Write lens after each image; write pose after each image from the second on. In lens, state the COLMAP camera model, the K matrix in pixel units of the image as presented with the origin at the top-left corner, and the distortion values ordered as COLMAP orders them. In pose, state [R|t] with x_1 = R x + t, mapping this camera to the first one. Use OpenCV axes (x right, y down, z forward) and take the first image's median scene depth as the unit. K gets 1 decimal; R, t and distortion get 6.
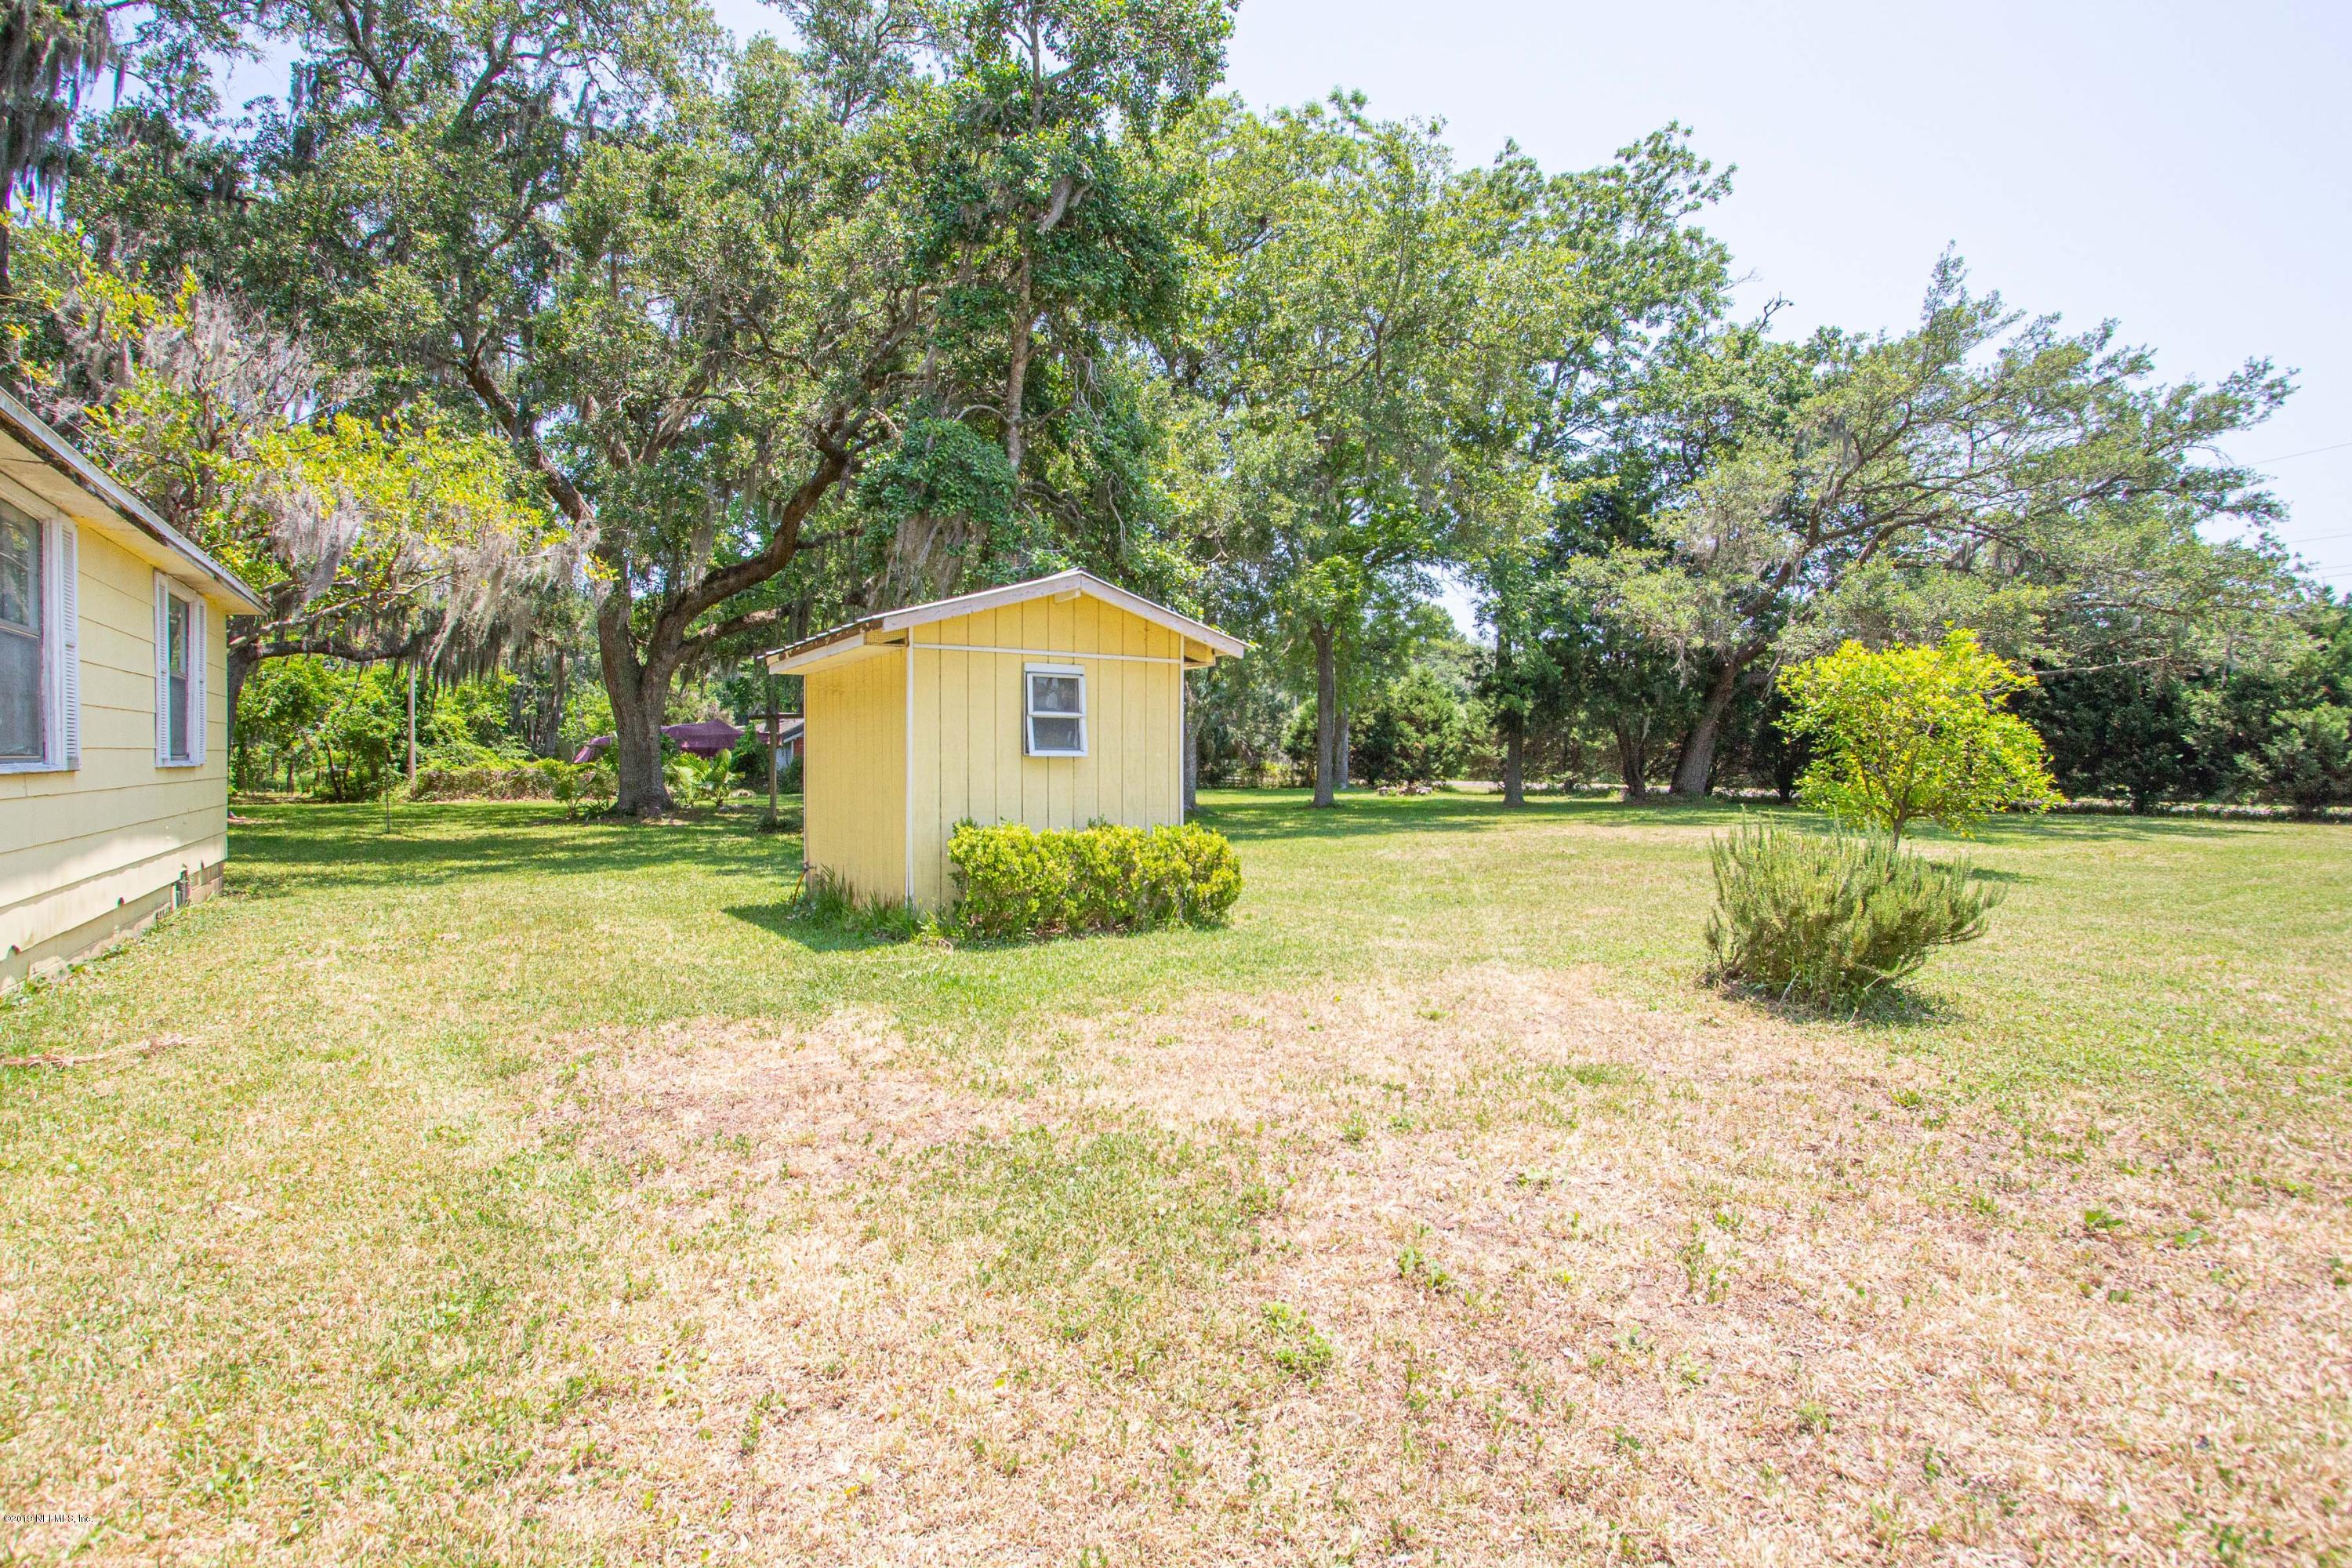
lens RADIAL K [[1189.9, 0, 1184.5], [0, 1189.9, 787.9], [0, 0, 1]] dist [-0.004391, -0.000778]
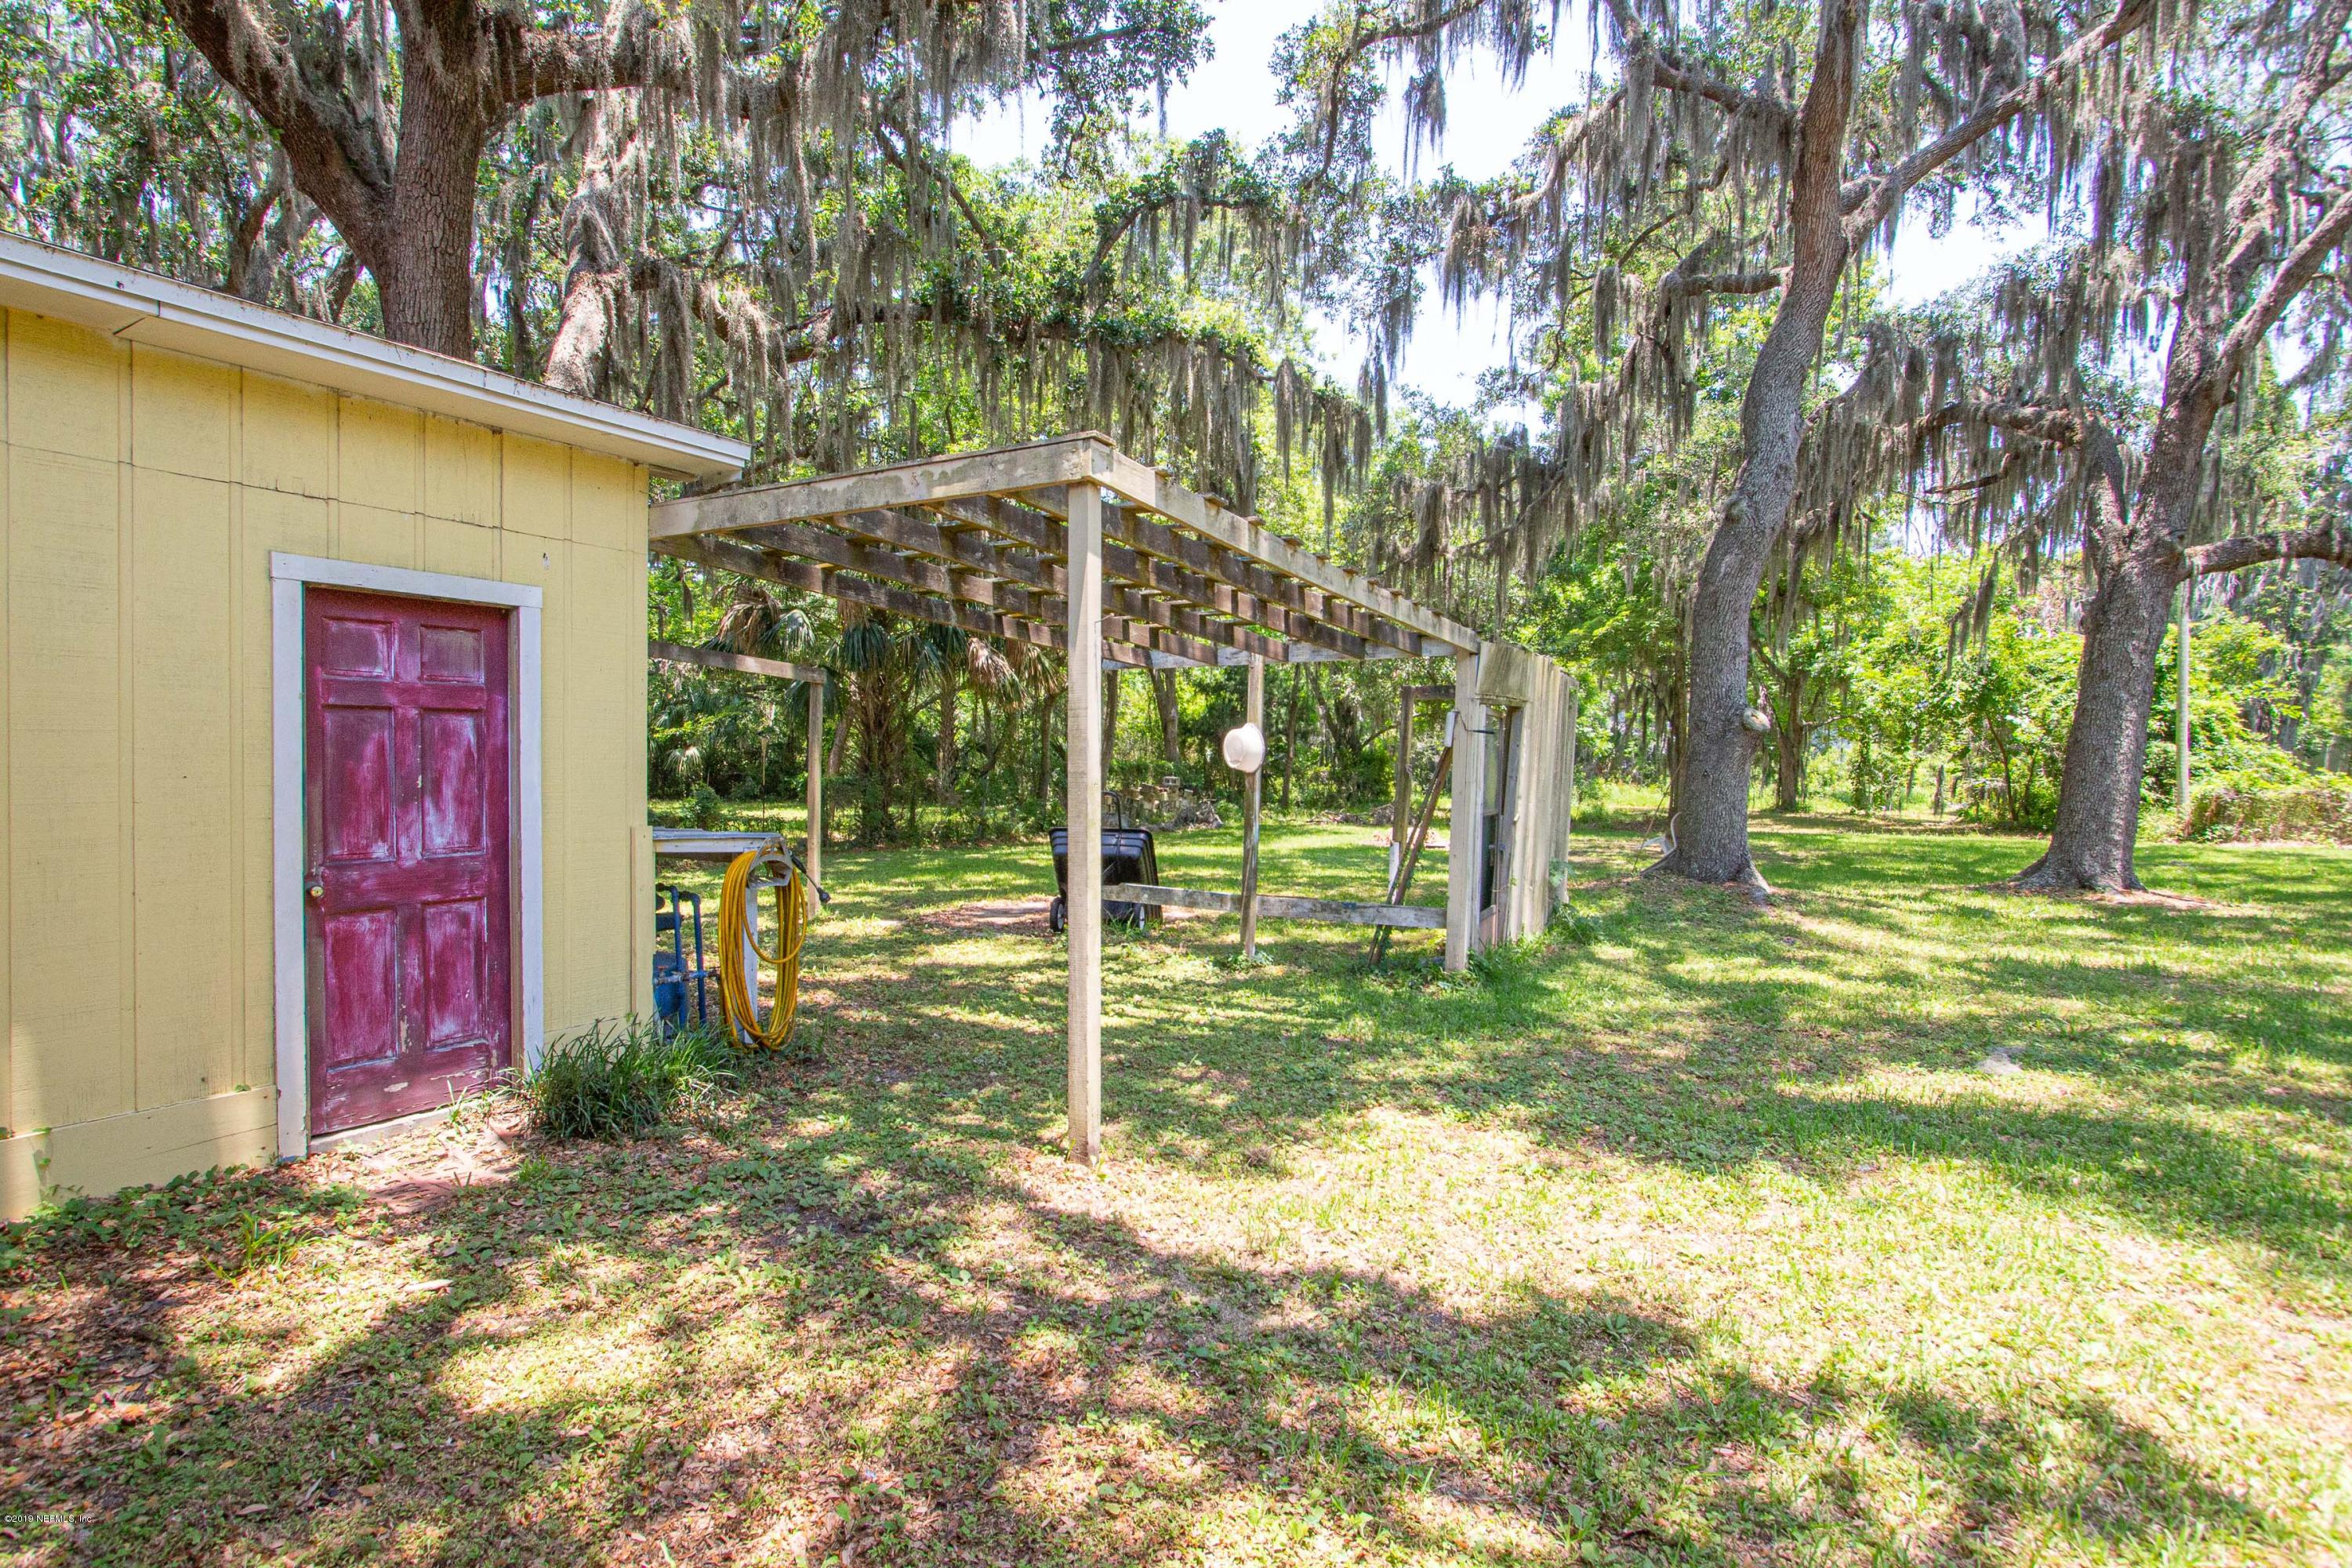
lens RADIAL K [[1189.9, 0, 1171.1], [0, 1189.9, 773.4], [0, 0, 1]] dist [-0.004391, -0.000778]
pose [[0.465191, 0.007268, -0.885180, -0.079253], [-0.021280, 0.999769, -0.002975, -0.002326], [0.884954, 0.020221, 0.465239, 0.056934]]
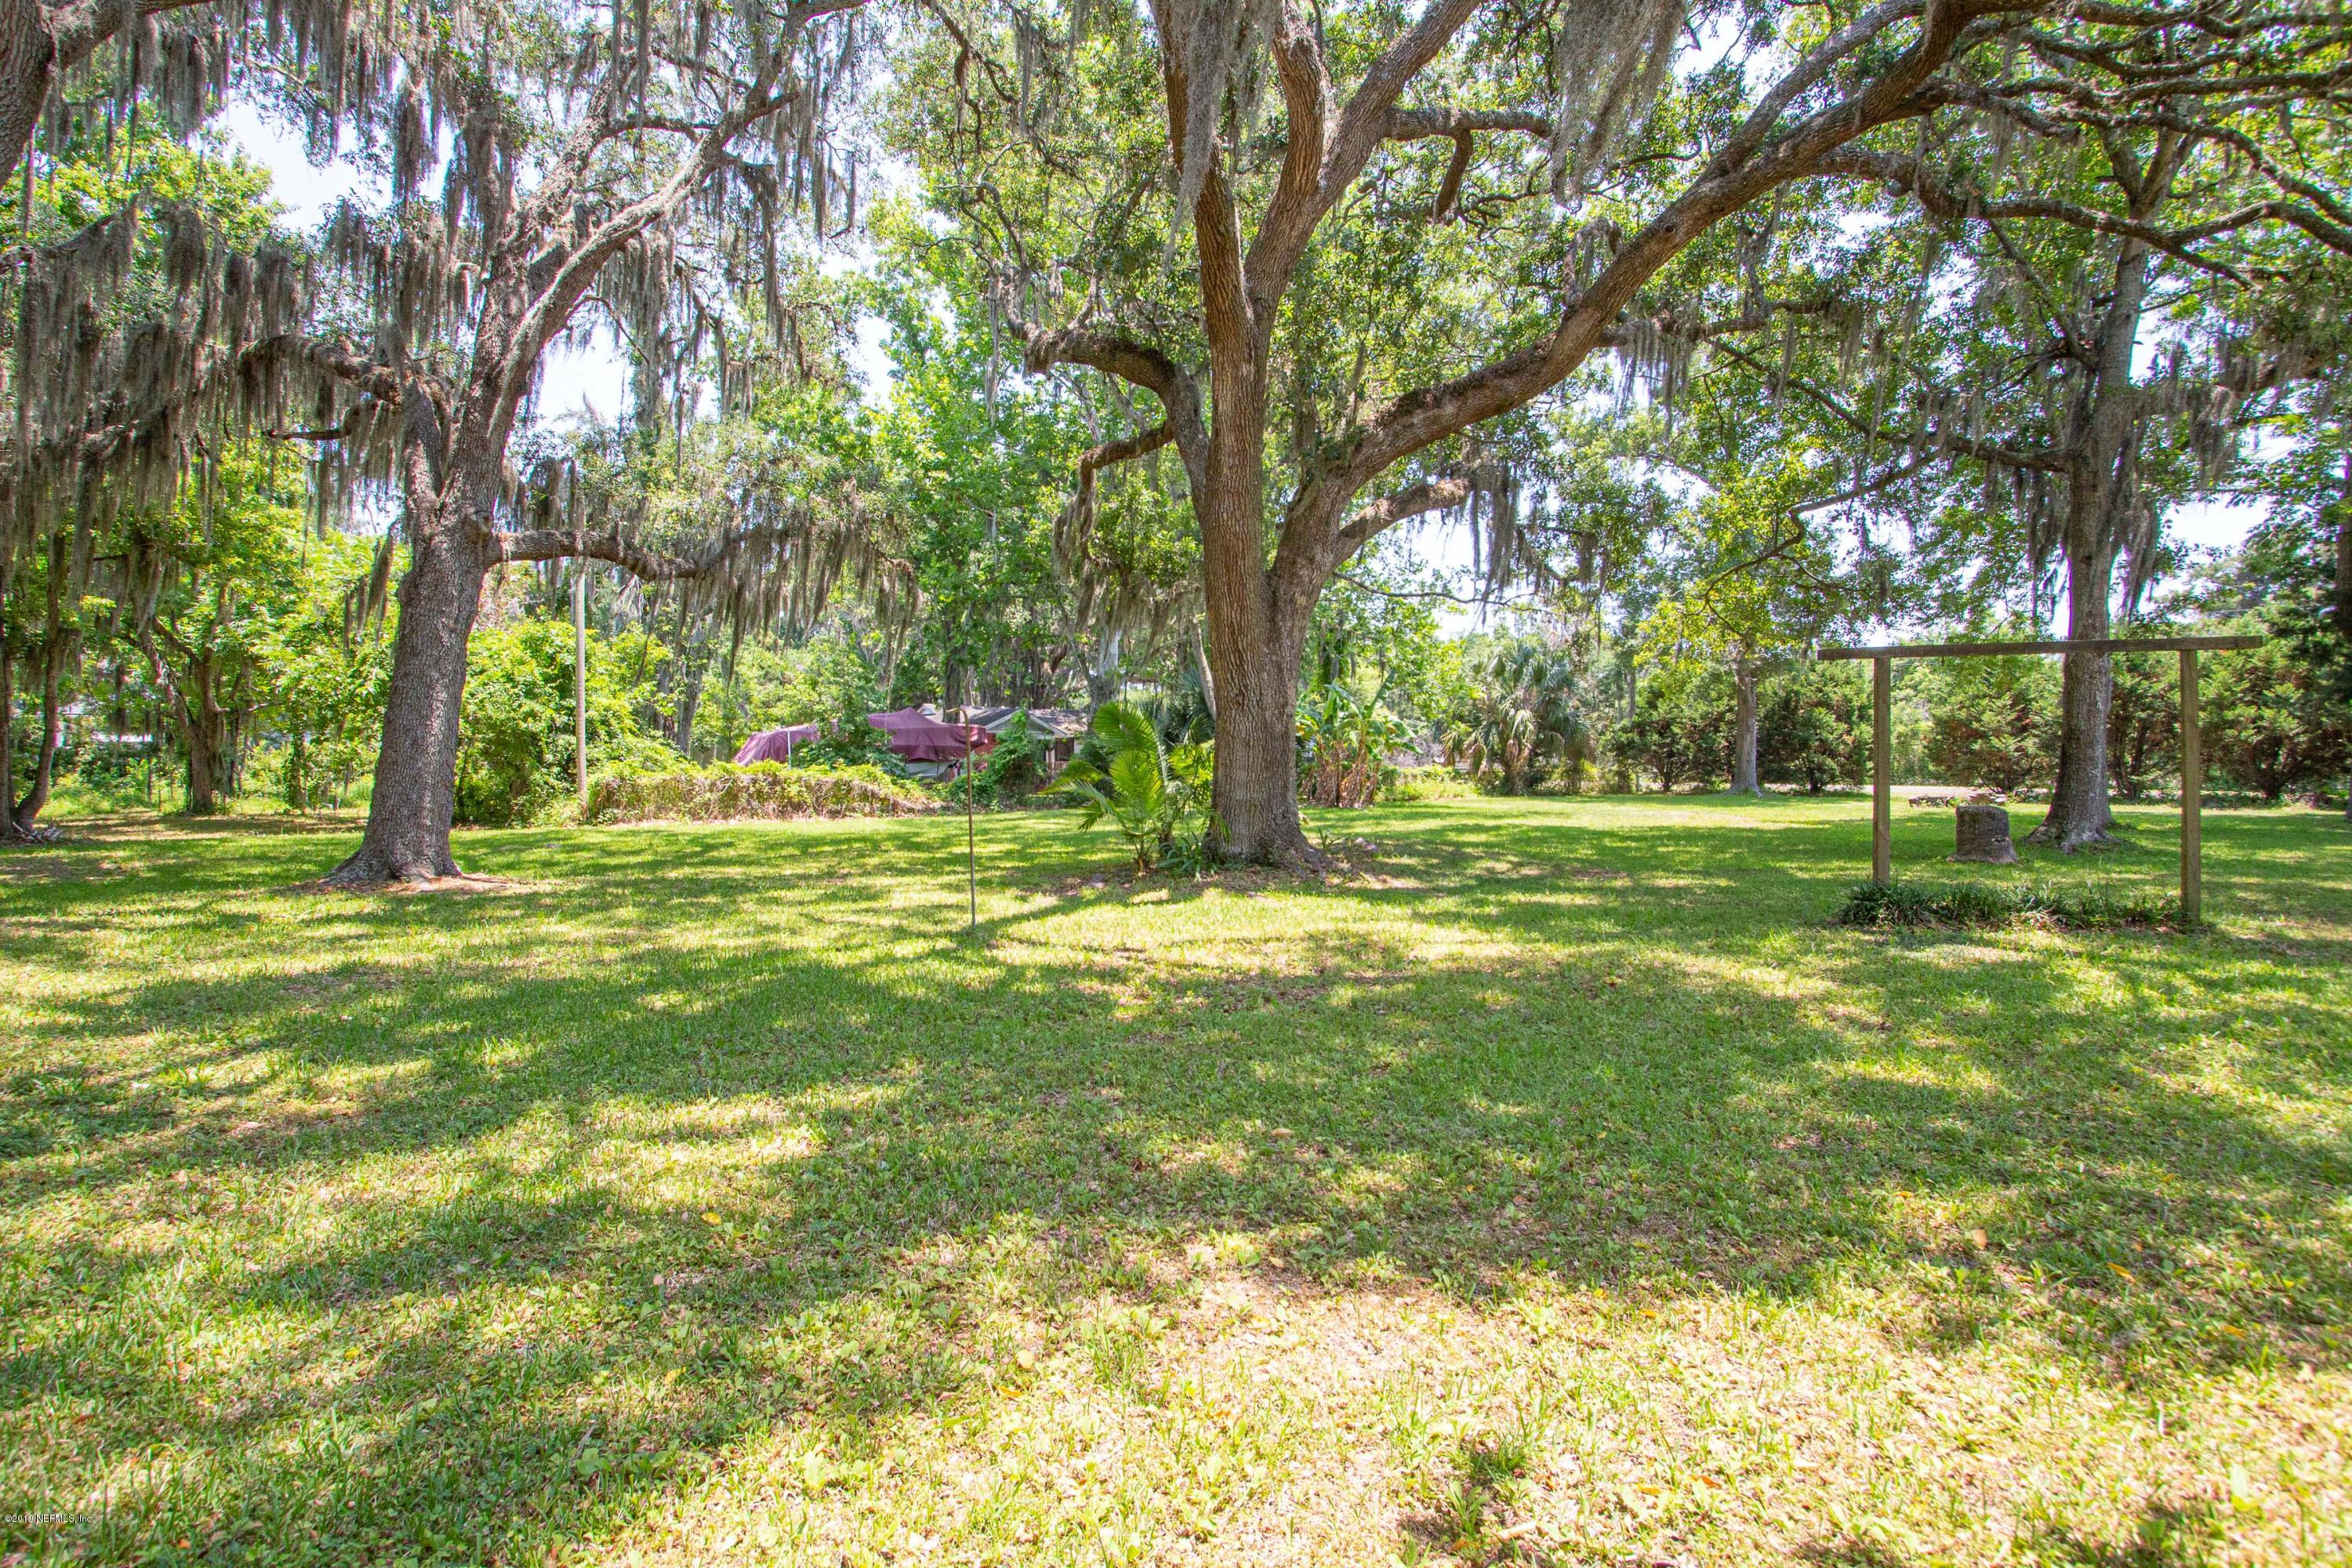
lens RADIAL K [[1189.9, 0, 1172.2], [0, 1189.9, 779.0], [0, 0, 1]] dist [-0.004391, -0.000778]
pose [[0.999661, -0.004696, 0.025614, -0.074995], [0.004915, 0.999952, -0.008510, -0.001595], [-0.025573, 0.008633, 0.999636, 0.071503]]
